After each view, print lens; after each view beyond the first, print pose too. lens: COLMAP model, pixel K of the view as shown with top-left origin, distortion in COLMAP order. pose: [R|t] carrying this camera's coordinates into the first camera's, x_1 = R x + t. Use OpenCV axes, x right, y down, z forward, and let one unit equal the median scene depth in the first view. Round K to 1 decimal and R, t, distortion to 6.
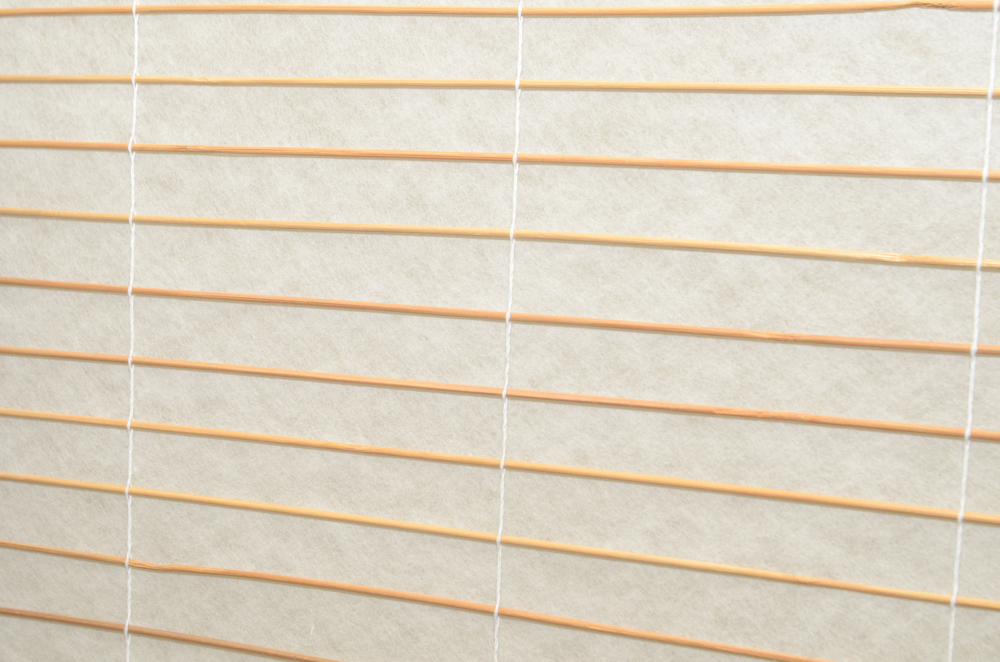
lens RADIAL K [[1439.2, 0, 500.9], [0, 1439.2, 331.7], [0, 0, 1]] dist [0.006955, 0.000000]
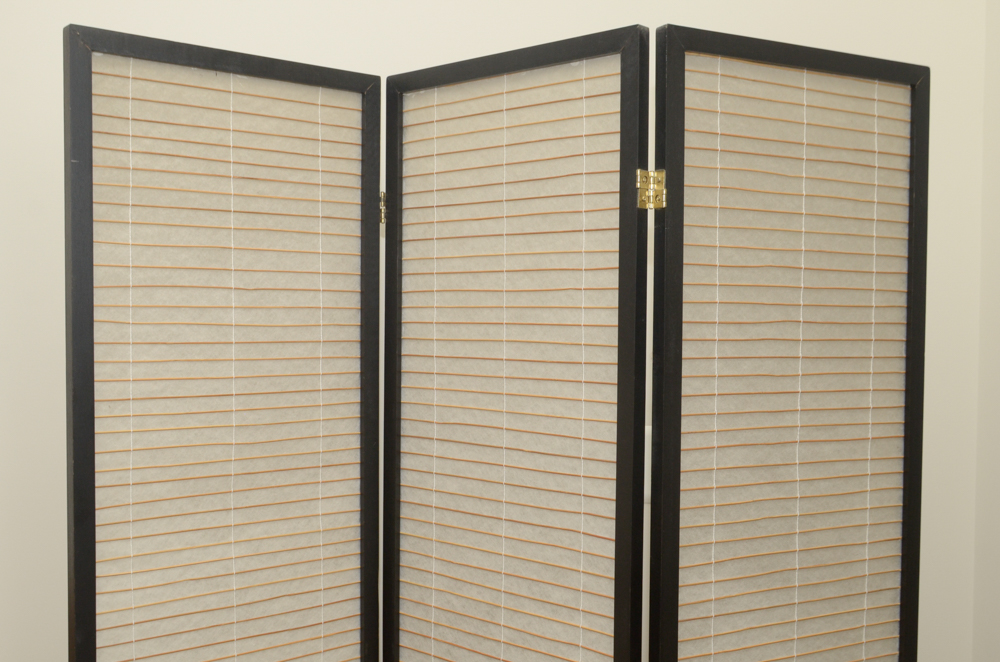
lens RADIAL K [[1159.6, 0, 485.5], [0, 1159.6, 346.3], [0, 0, 1]] dist [-0.030870, 0.000000]
pose [[0.911223, -0.023738, -0.411229, 1.367579], [-0.007088, 0.997287, -0.073274, 0.202930], [0.411853, 0.069684, 0.908582, -2.171510]]
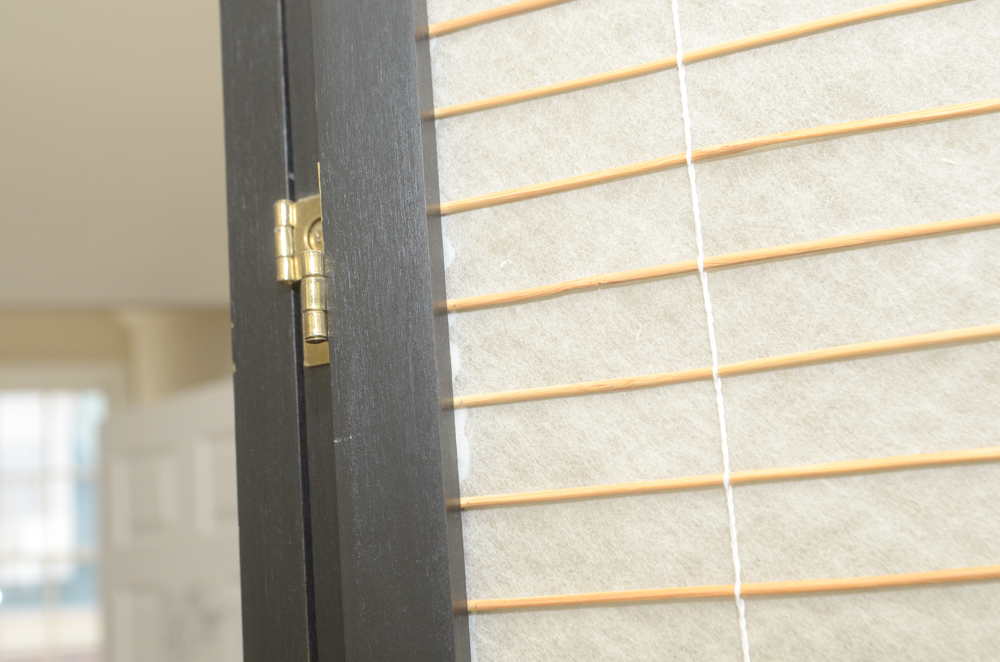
lens RADIAL K [[1439.2, 0, 499.8], [0, 1439.2, 330.7], [0, 0, 1]] dist [0.006955, 0.000000]
pose [[0.215719, -0.235137, -0.947722, 1.297696], [-0.009205, 0.970040, -0.242770, -0.207723], [0.976412, 0.061094, 0.207091, 0.693638]]
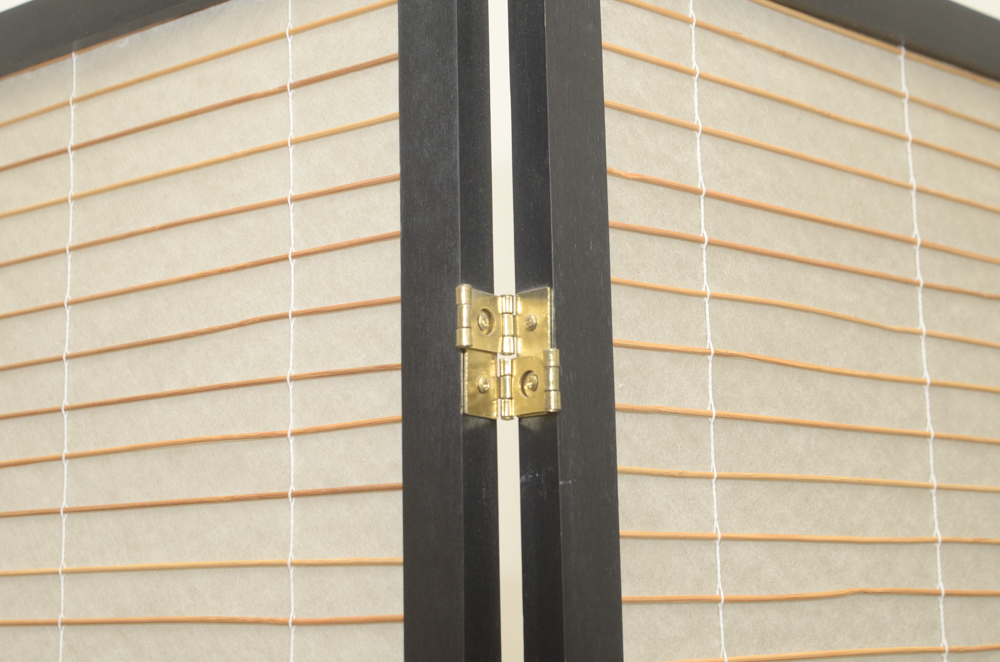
lens RADIAL K [[1439.2, 0, 497.8], [0, 1439.2, 335.2], [0, 0, 1]] dist [0.006955, 0.000000]
pose [[0.963998, -0.106865, -0.243492, 0.788712], [0.037211, 0.960895, -0.274402, -0.140471], [0.263294, 0.255462, 0.930277, -0.299541]]
